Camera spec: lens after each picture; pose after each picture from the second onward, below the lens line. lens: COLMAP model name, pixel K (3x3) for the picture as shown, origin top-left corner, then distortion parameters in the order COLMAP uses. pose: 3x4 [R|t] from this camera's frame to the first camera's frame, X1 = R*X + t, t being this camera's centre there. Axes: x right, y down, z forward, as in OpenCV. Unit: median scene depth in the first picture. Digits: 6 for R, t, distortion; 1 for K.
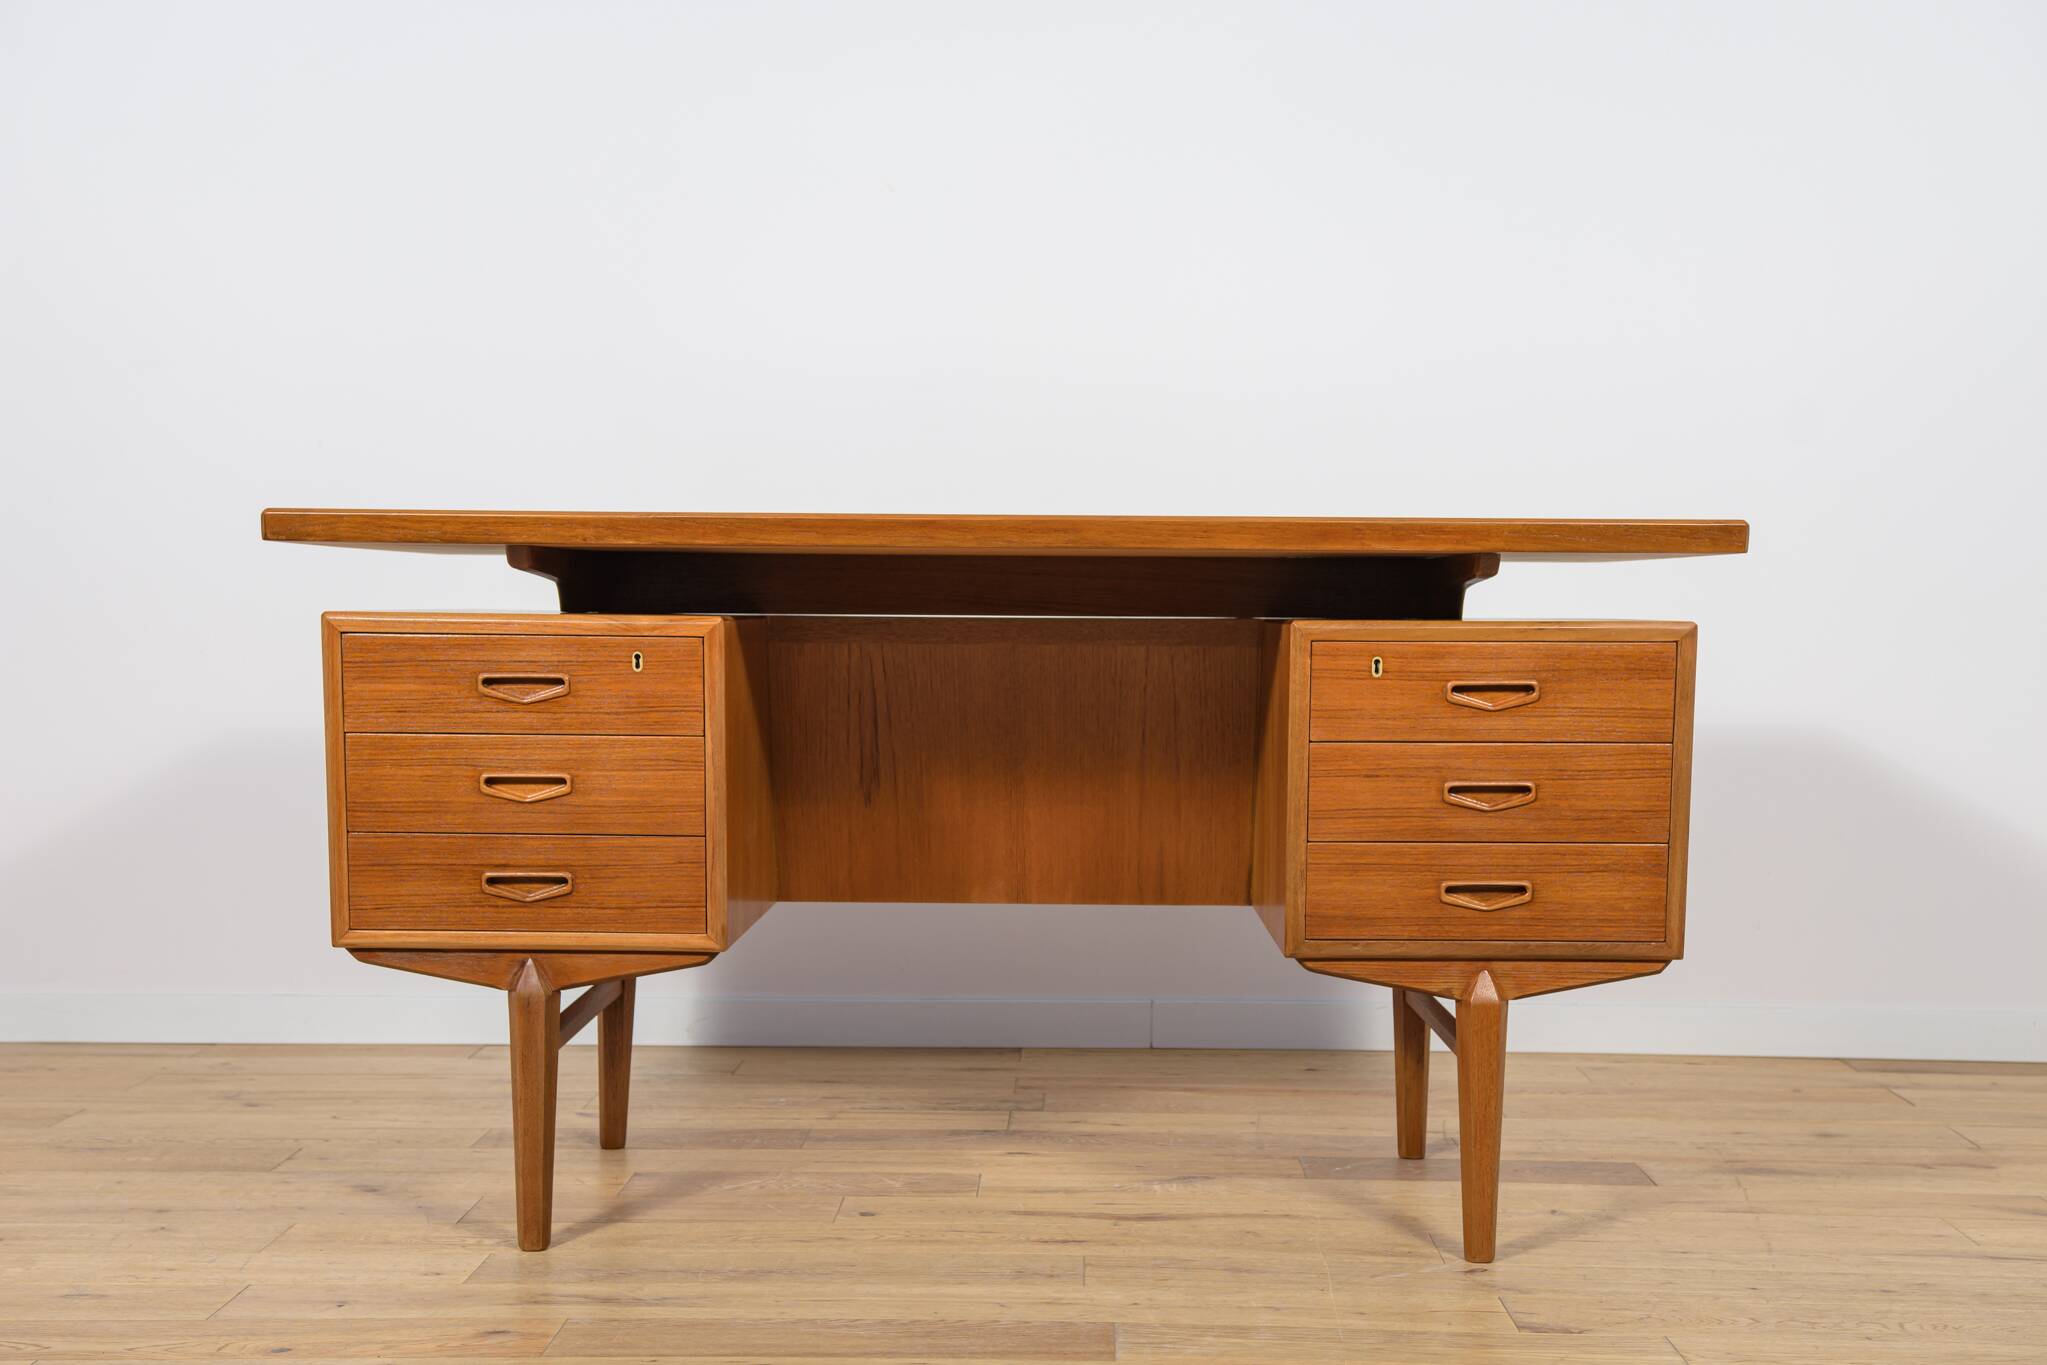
lens RADIAL K [[2714.0, 0, 1026.2], [0, 2714.0, 726.7], [0, 0, 1]] dist [0.103302, 0.000000]
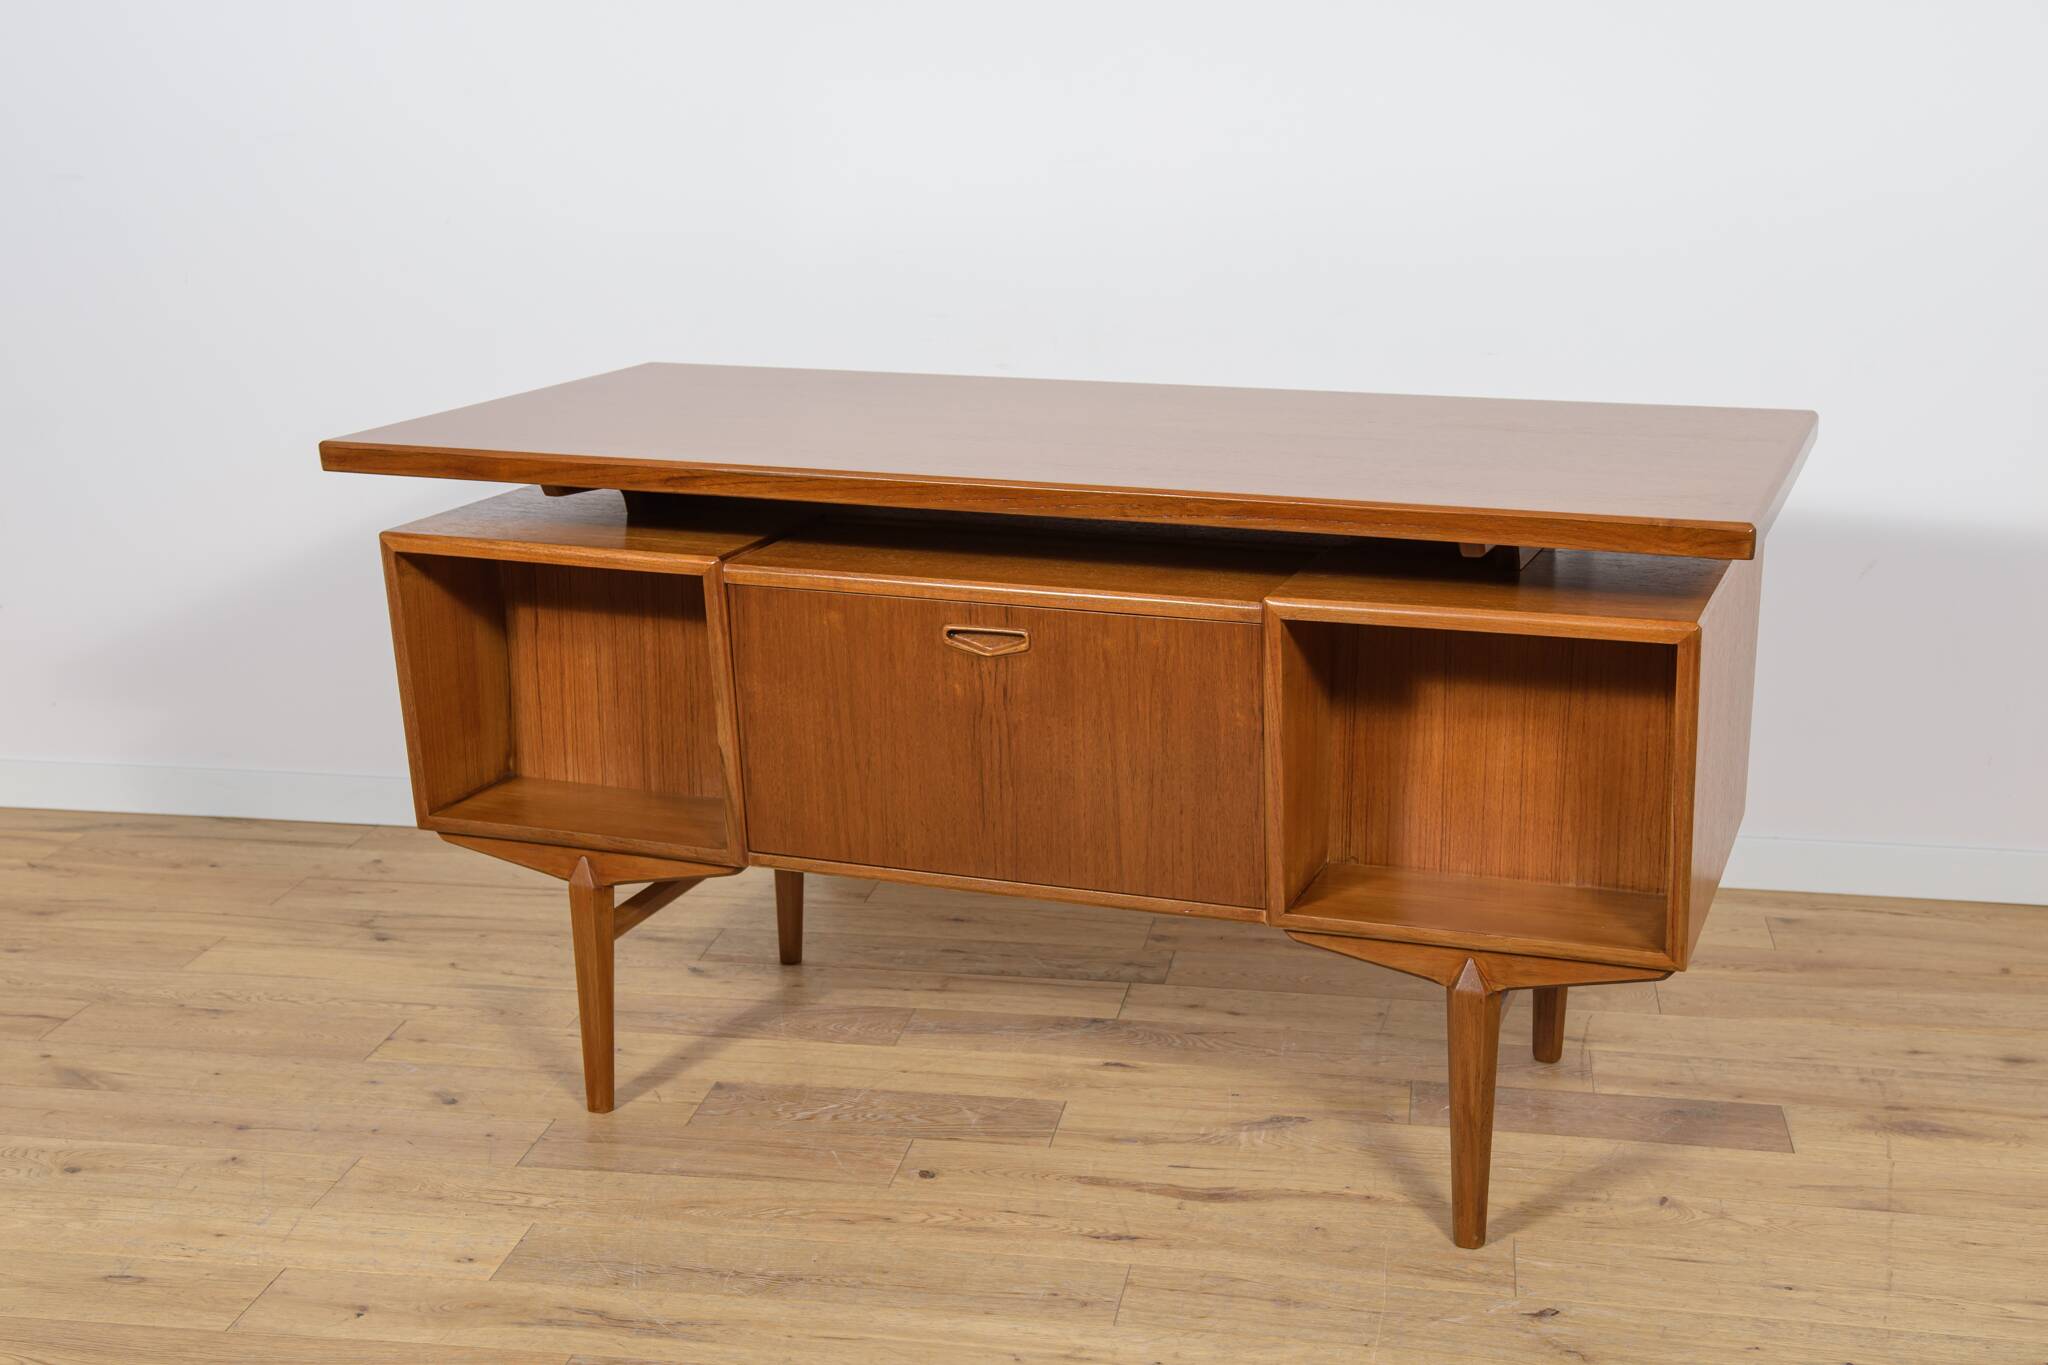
lens RADIAL K [[2715.3, 0, 991.4], [0, 2715.3, 671.2], [0, 0, 1]] dist [0.103302, 0.000000]
pose [[0.988645, 0.025300, -0.148123, 0.107279], [0.003326, 0.981799, 0.189896, -0.187705], [0.150231, -0.188232, 0.970566, 0.103215]]
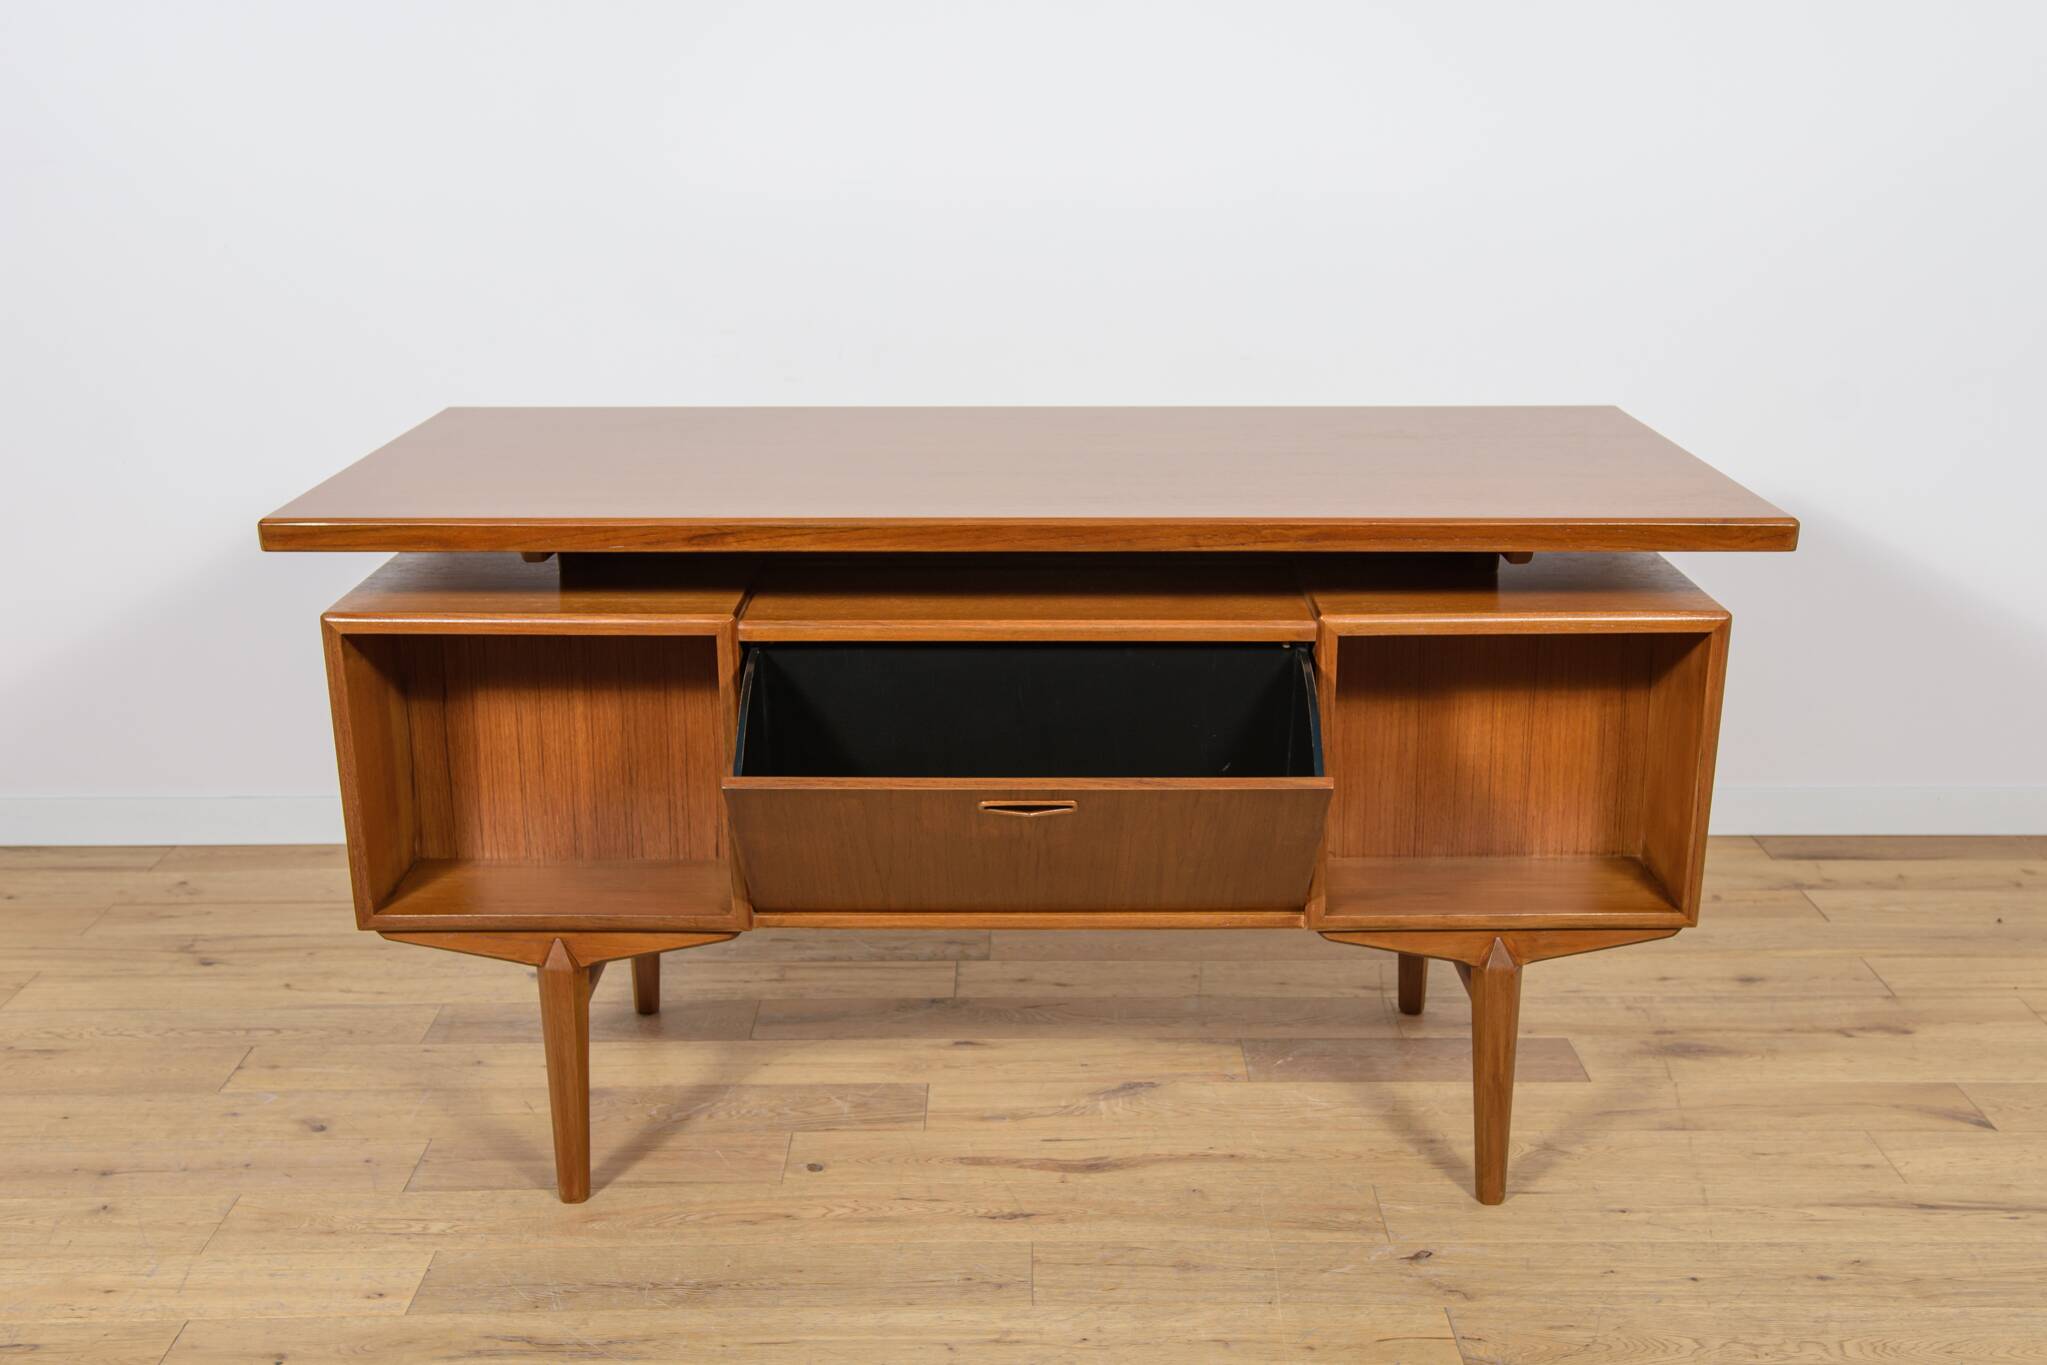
lens RADIAL K [[2420.8, 0, 1052.3], [0, 2420.8, 693.3], [0, 0, 1]] dist [0.064286, 0.000000]
pose [[0.999397, -0.016641, 0.030479, 0.004695], [0.009633, 0.976103, 0.217094, -0.193418], [-0.033363, -0.216669, 0.975675, 0.168709]]
